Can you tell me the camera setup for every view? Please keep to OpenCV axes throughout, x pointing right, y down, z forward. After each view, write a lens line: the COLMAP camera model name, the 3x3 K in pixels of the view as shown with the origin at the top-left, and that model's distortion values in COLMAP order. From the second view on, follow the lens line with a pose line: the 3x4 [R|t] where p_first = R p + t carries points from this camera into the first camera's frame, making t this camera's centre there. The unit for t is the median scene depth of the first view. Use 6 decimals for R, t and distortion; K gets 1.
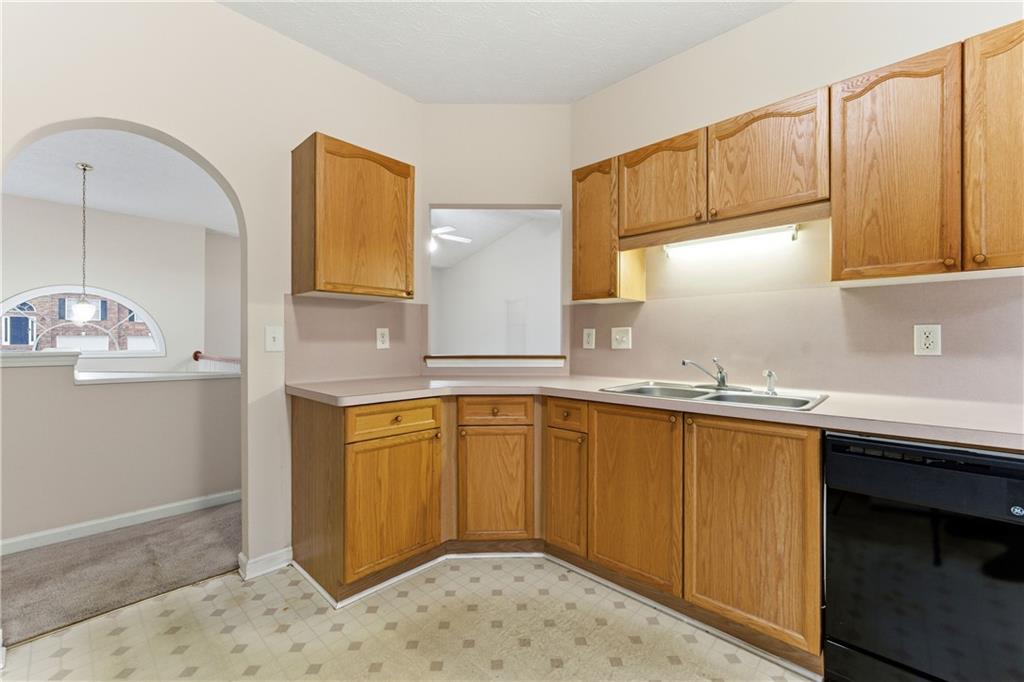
lens RADIAL K [[425.4, 0, 507.7], [0, 425.4, 347.8], [0, 0, 1]] dist [0.006001, 0.001160]
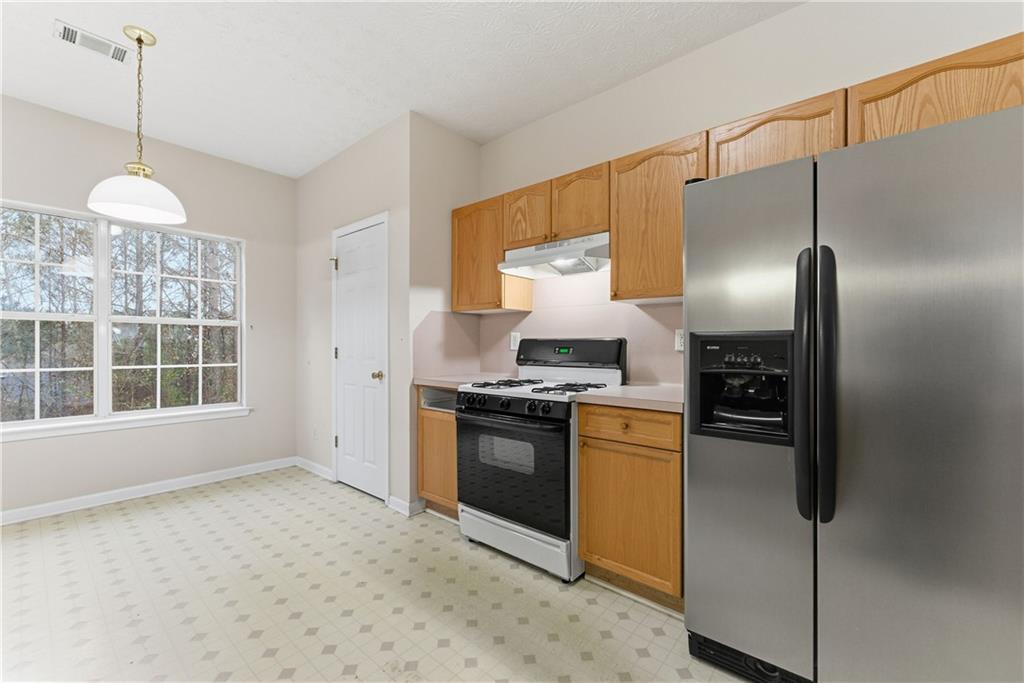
lens RADIAL K [[425.4, 0, 512.8], [0, 425.4, 348.7], [0, 0, 1]] dist [0.006001, 0.001160]
pose [[0.999018, 0.003038, 0.044212, 0.148904], [-0.002728, 0.999971, -0.007066, 0.002671], [-0.044232, 0.006938, 0.998997, -0.142656]]
